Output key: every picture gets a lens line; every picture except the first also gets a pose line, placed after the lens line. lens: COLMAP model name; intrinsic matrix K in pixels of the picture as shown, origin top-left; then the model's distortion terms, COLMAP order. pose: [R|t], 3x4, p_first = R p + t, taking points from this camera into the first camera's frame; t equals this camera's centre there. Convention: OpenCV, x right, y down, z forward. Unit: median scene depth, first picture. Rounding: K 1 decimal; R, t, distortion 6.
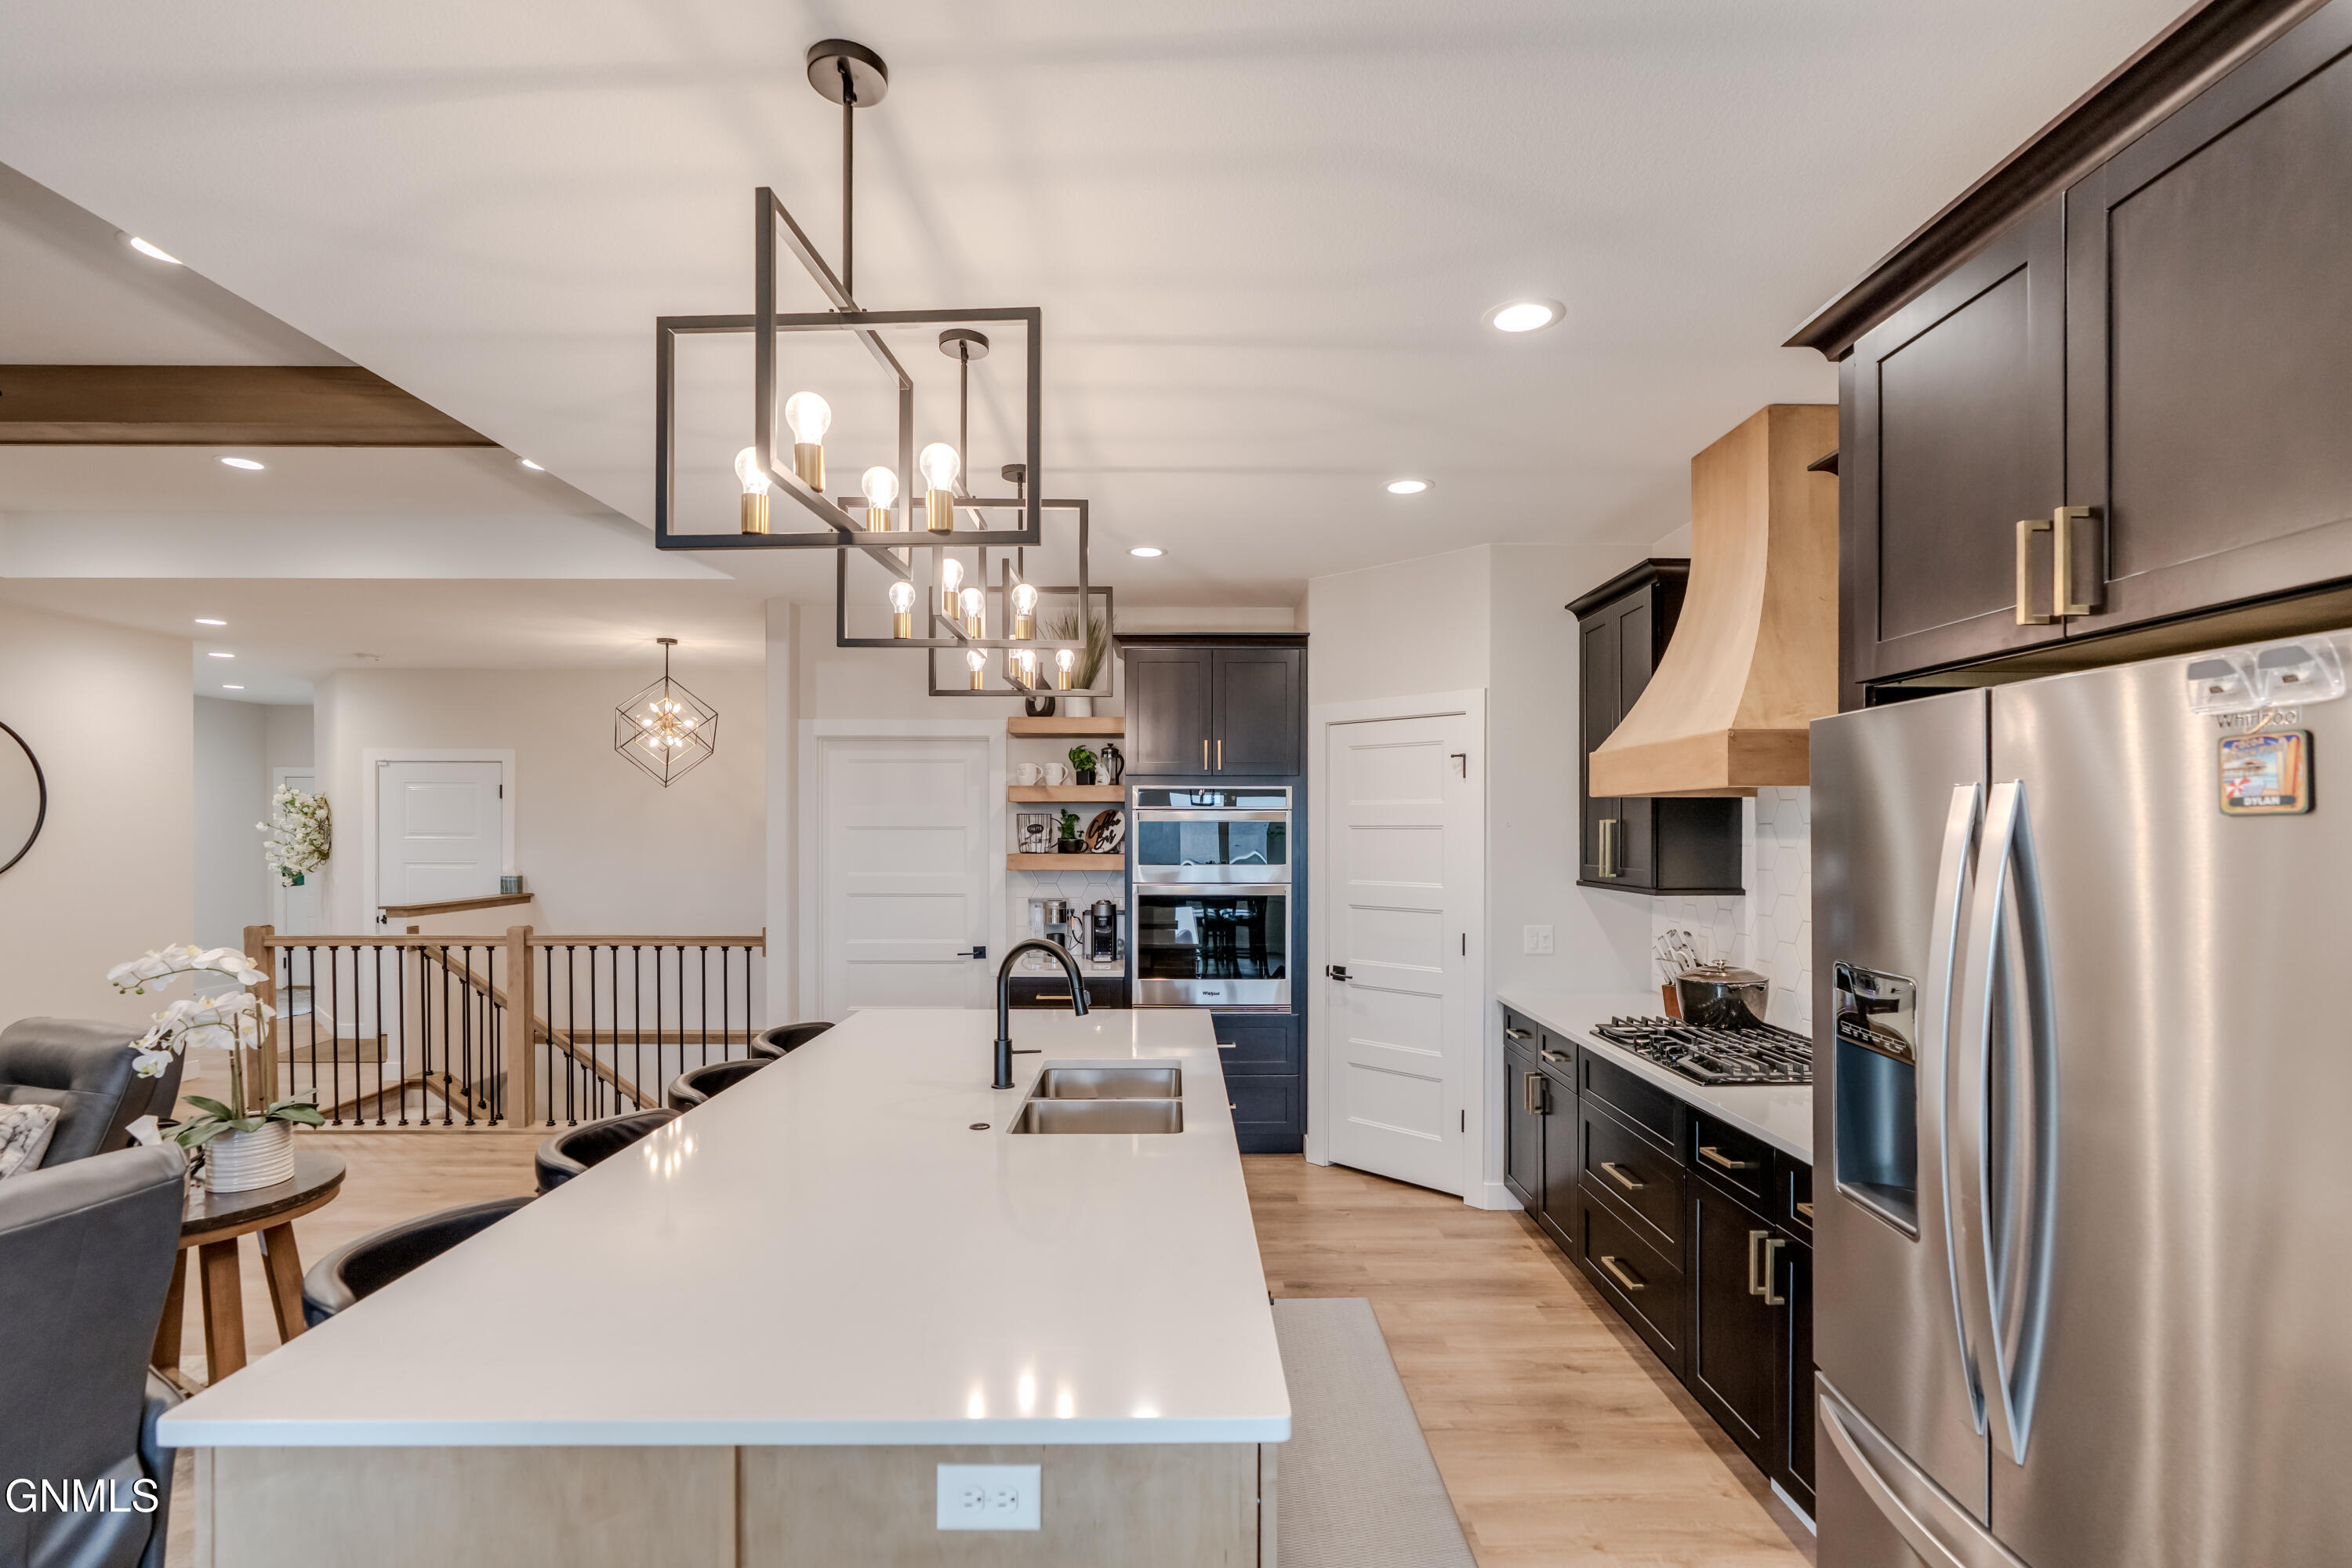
lens RADIAL K [[1086.9, 0, 1180.9], [0, 1086.9, 828.0], [0, 0, 1]] dist [-0.020018, 0.000005]
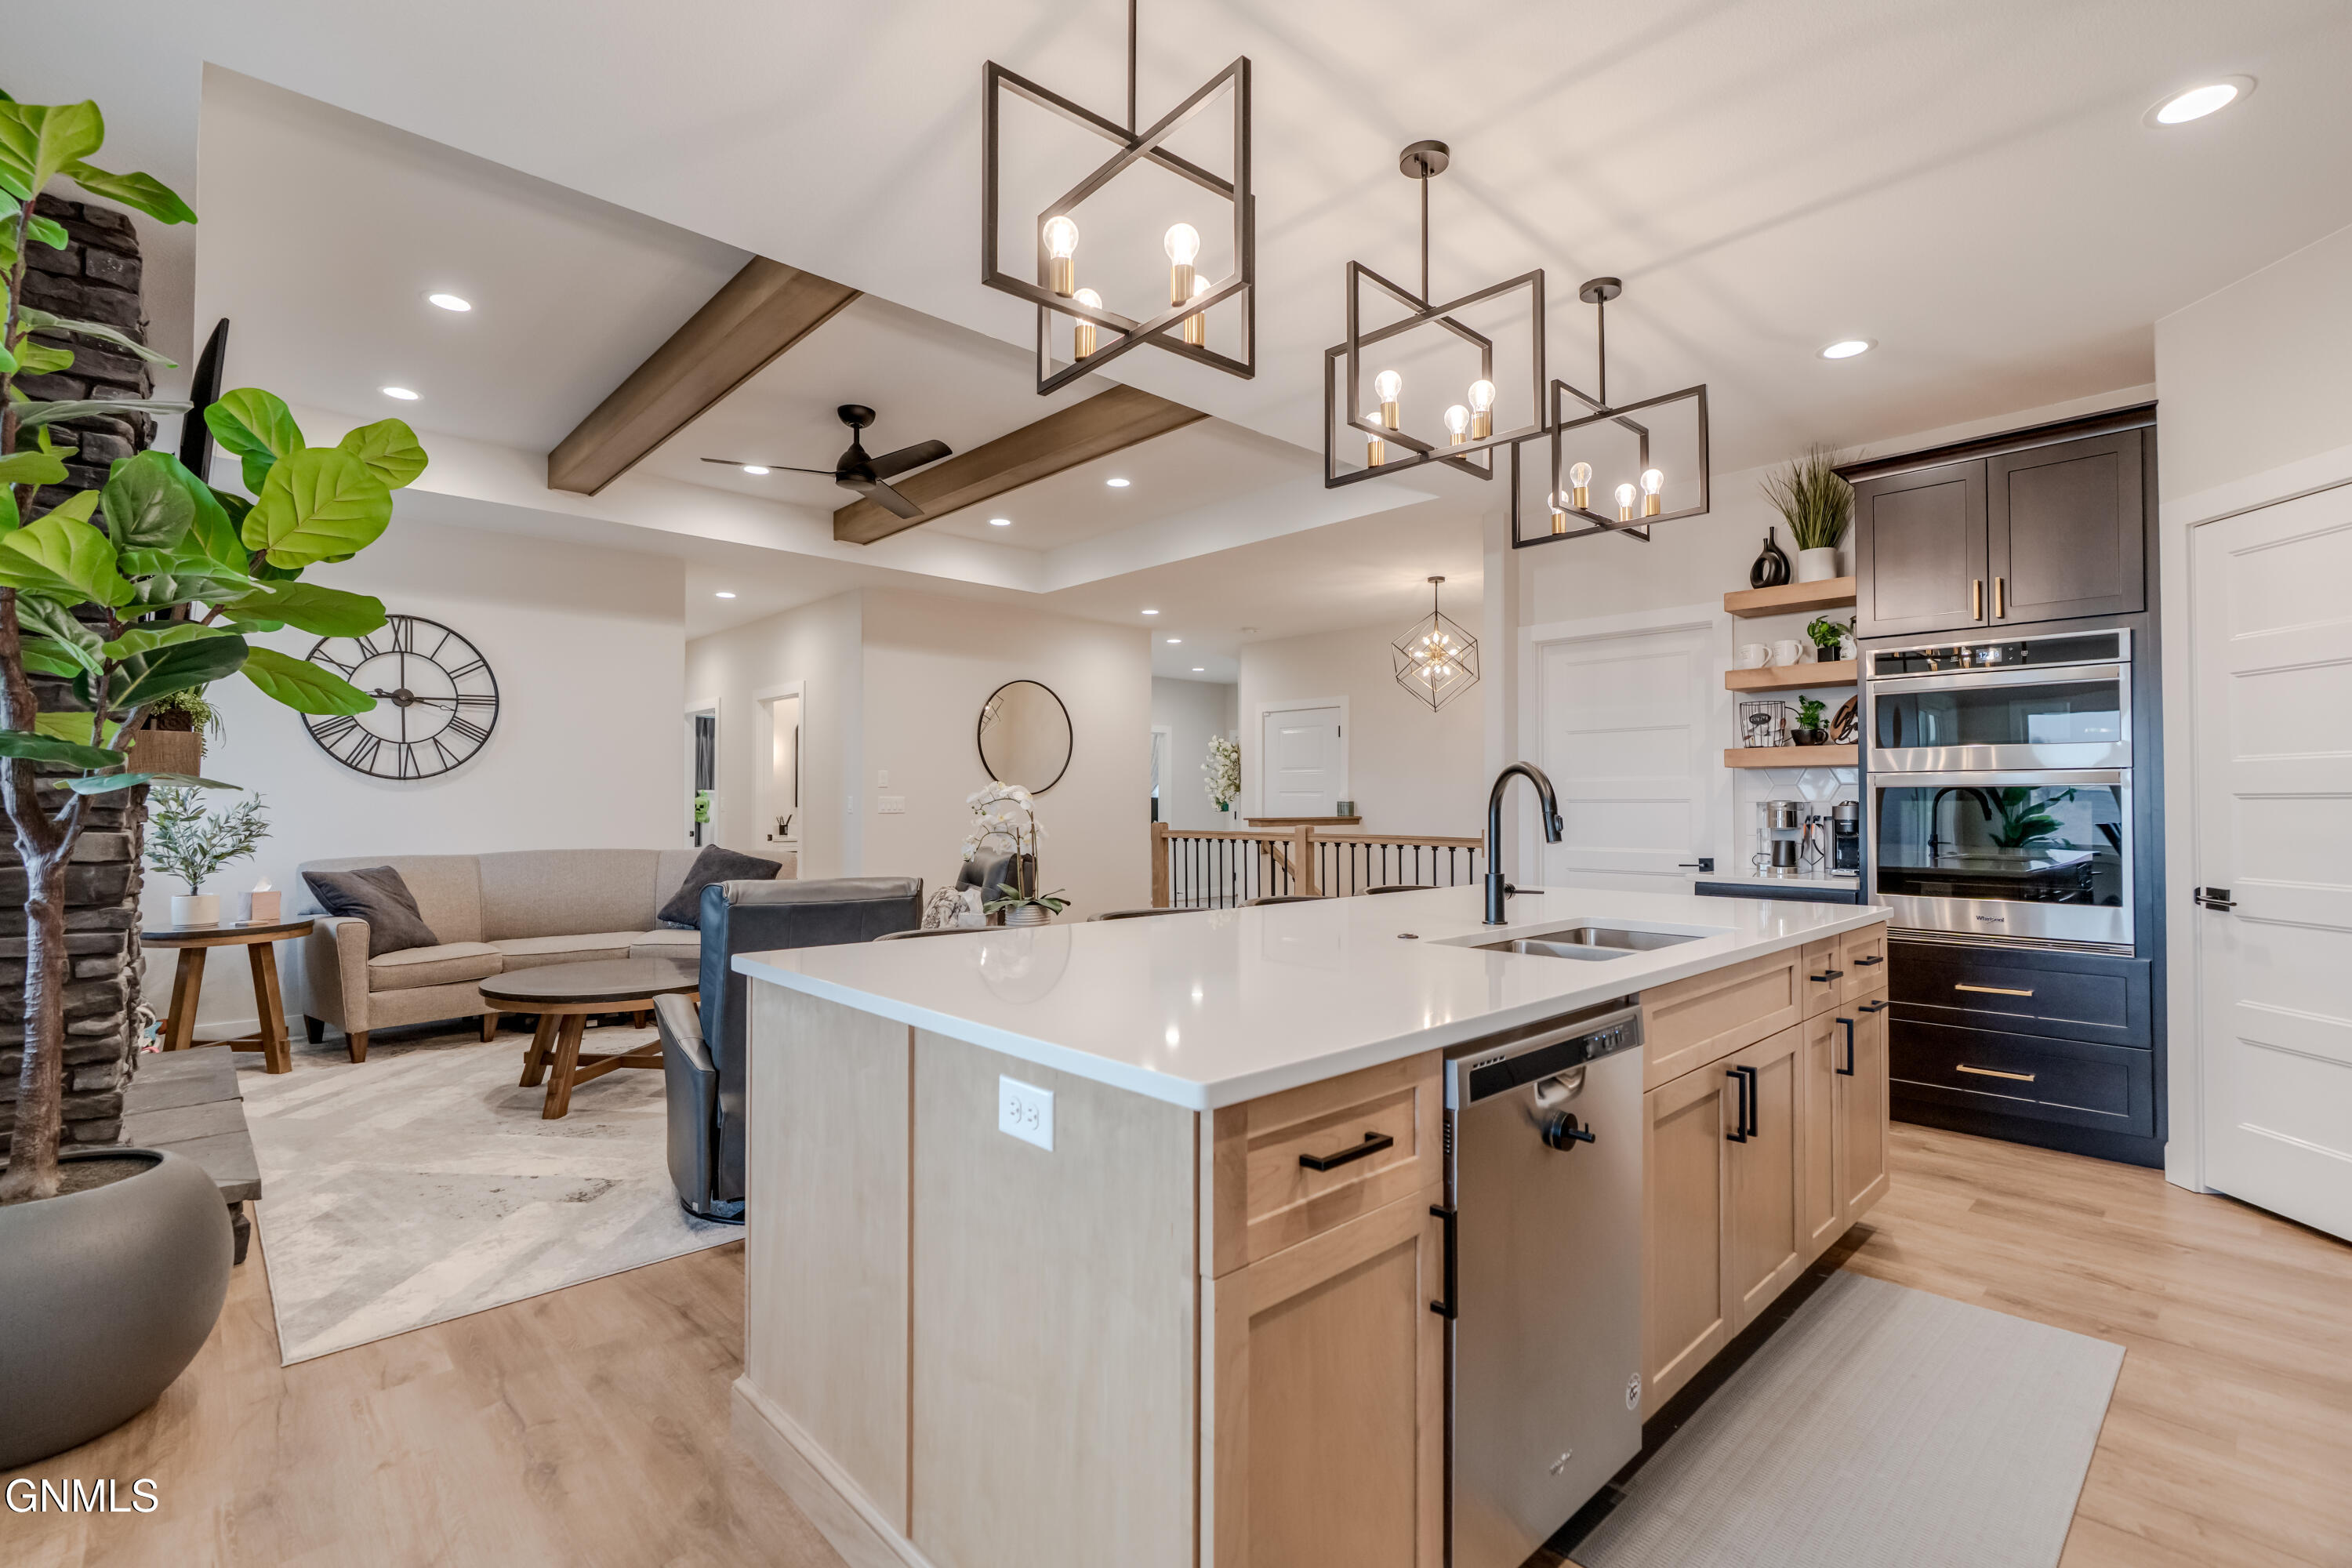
lens RADIAL K [[1064.2, 0, 1176.0], [0, 1064.2, 784.0], [0, 0, 1]] dist [0.001032, -0.000124]
pose [[0.679184, -0.009864, -0.733902, 0.172715], [-0.006711, 0.999784, -0.019649, 0.073014], [0.733937, 0.018271, 0.678971, 0.087863]]
